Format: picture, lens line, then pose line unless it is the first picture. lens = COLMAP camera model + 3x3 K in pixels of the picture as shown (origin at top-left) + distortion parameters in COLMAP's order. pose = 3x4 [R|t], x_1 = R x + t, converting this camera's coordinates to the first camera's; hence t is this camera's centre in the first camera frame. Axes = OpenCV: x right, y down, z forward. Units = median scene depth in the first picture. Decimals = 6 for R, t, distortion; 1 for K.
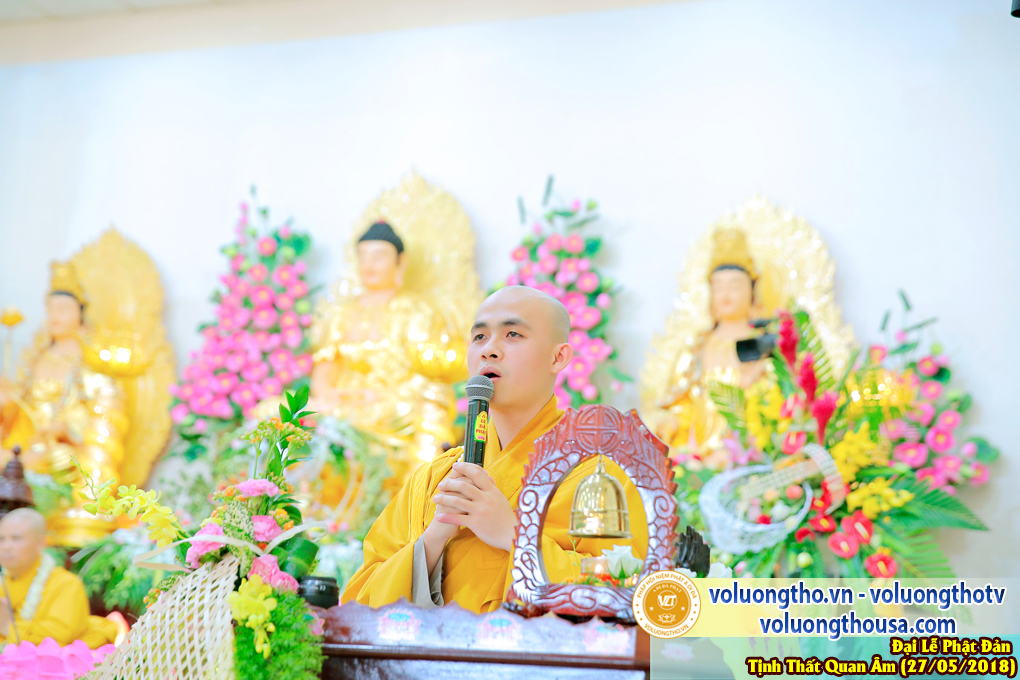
lens RADIAL K [[1834.1, 0, 500.7], [0, 1834.1, 338.5], [0, 0, 1]] dist [0.206398, 0.000000]
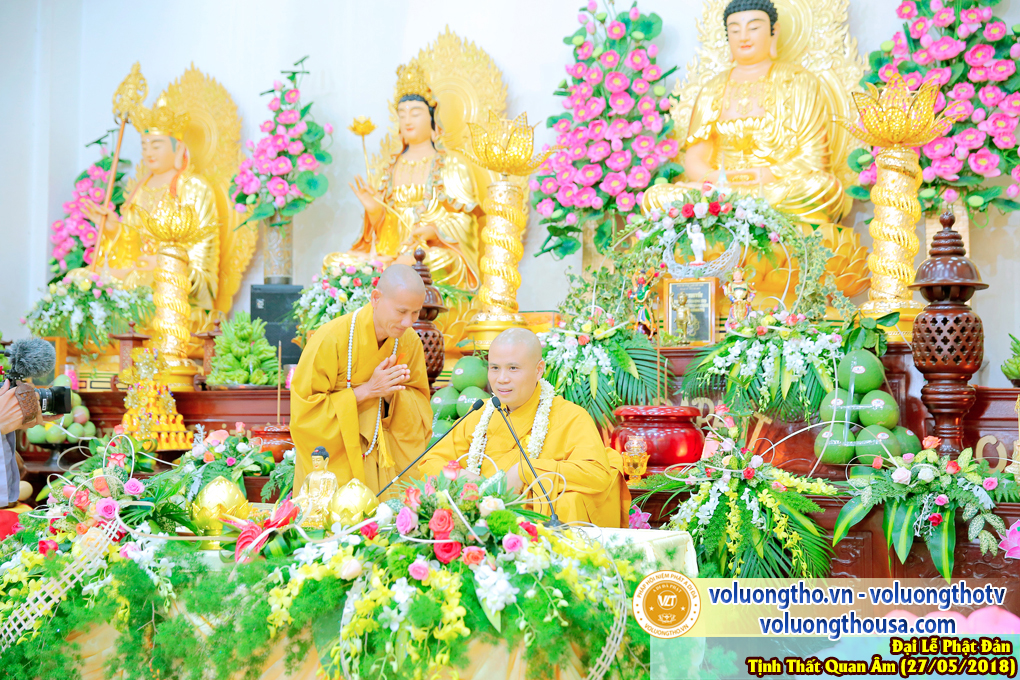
lens RADIAL K [[1278.8, 0, 491.1], [0, 1278.8, 335.9], [0, 0, 1]] dist [0.075066, 0.000000]
pose [[0.995364, -0.062187, -0.073364, -0.159301], [0.071733, 0.988160, 0.135626, 0.013160], [0.064062, -0.140260, 0.988040, 0.309721]]
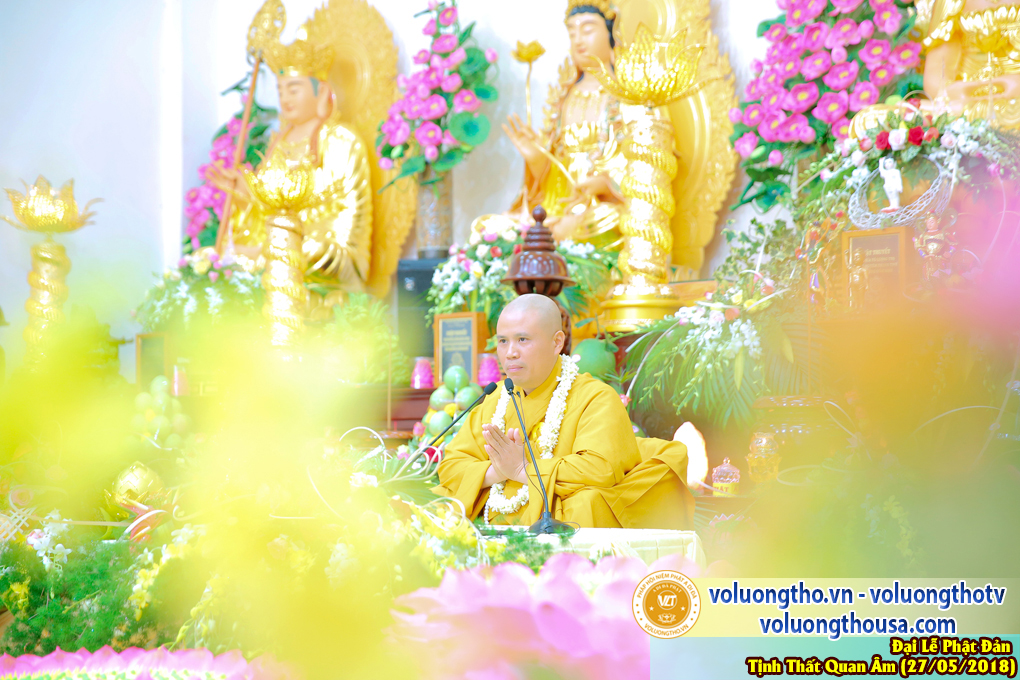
lens RADIAL K [[1834.1, 0, 512.3], [0, 1834.1, 349.5], [0, 0, 1]] dist [0.206398, 0.000000]
pose [[0.947301, -0.082903, -0.309433, -0.038508], [0.125365, 0.984834, 0.119938, 0.020822], [0.294797, -0.152409, 0.943327, 0.251030]]
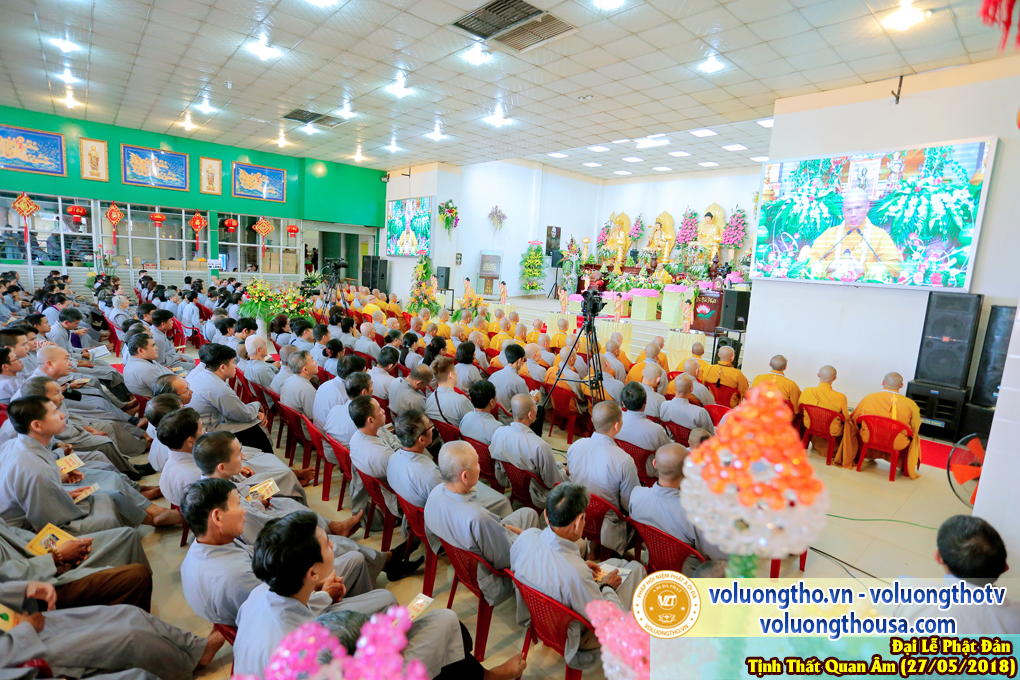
lens RADIAL K [[507.8, 0, 518.0], [0, 507.8, 335.4], [0, 0, 1]] dist [-0.057281, 0.019354]
pose [[0.907762, 0.052005, -0.416249, 0.081786], [0.081699, 0.951367, 0.297030, -0.229234], [0.411452, -0.303639, 0.859366, -0.908151]]
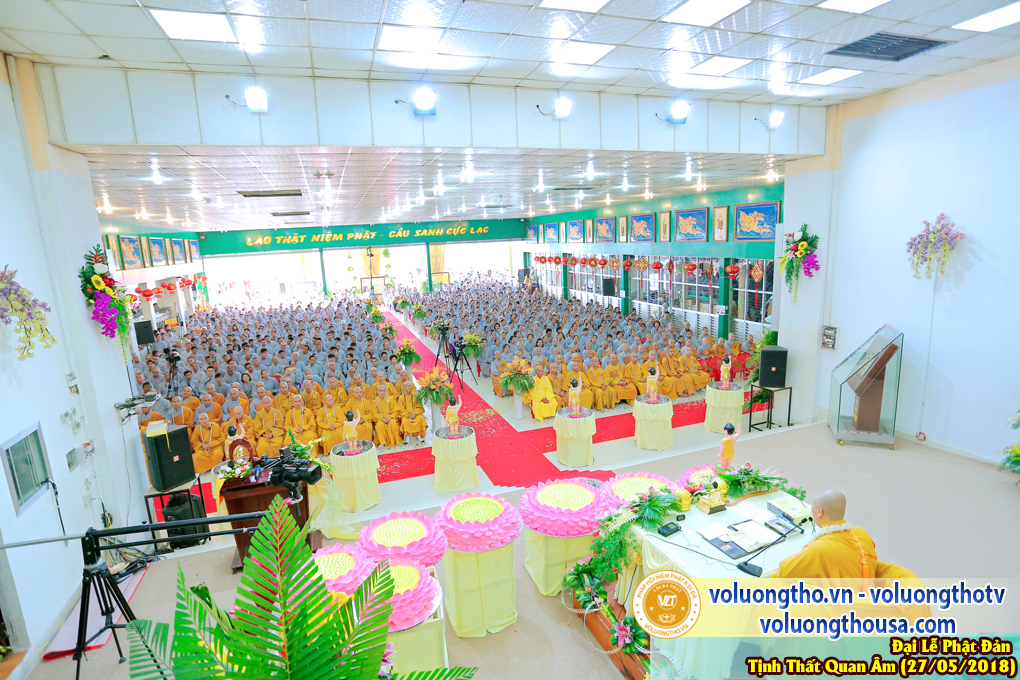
lens RADIAL K [[522.7, 0, 508.6], [0, 522.7, 332.7], [0, 0, 1]] dist [-0.039533, 0.018430]
pose [[-0.719991, 0.082147, -0.689105, 0.157114], [0.134676, 0.990631, -0.022621, -0.044374], [0.680790, -0.109093, -0.724309, 0.799377]]
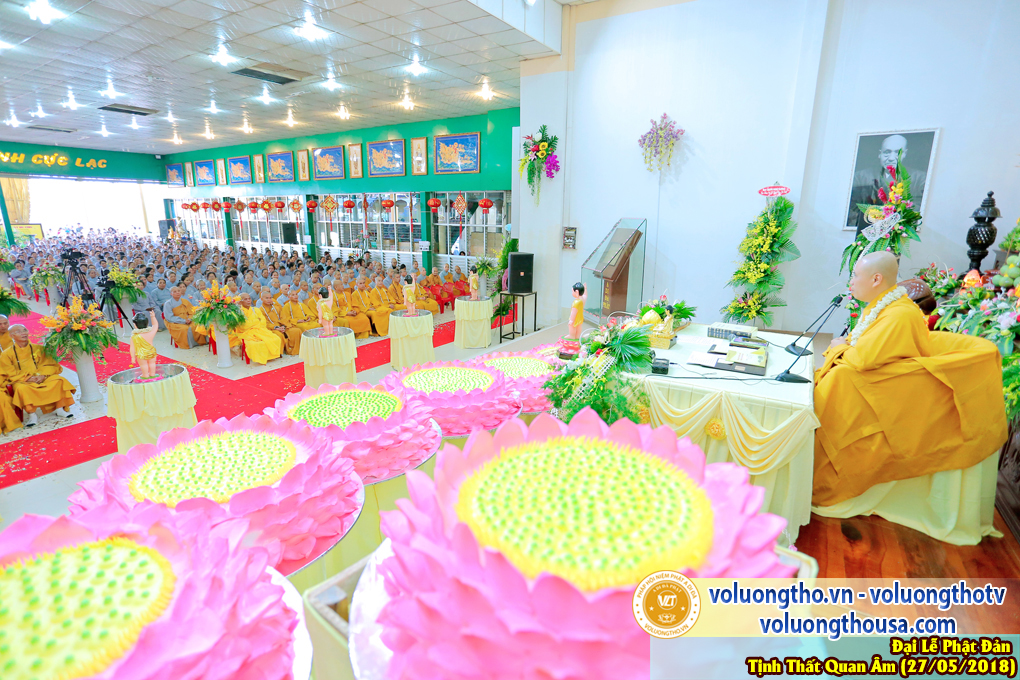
lens RADIAL K [[507.8, 0, 514.2], [0, 507.8, 333.2], [0, 0, 1]] dist [-0.057281, 0.019354]
pose [[-0.140769, 0.161516, -0.976779, 0.078870], [0.184861, 0.973540, 0.134340, 0.038729], [0.972631, -0.161658, -0.166902, 0.571242]]
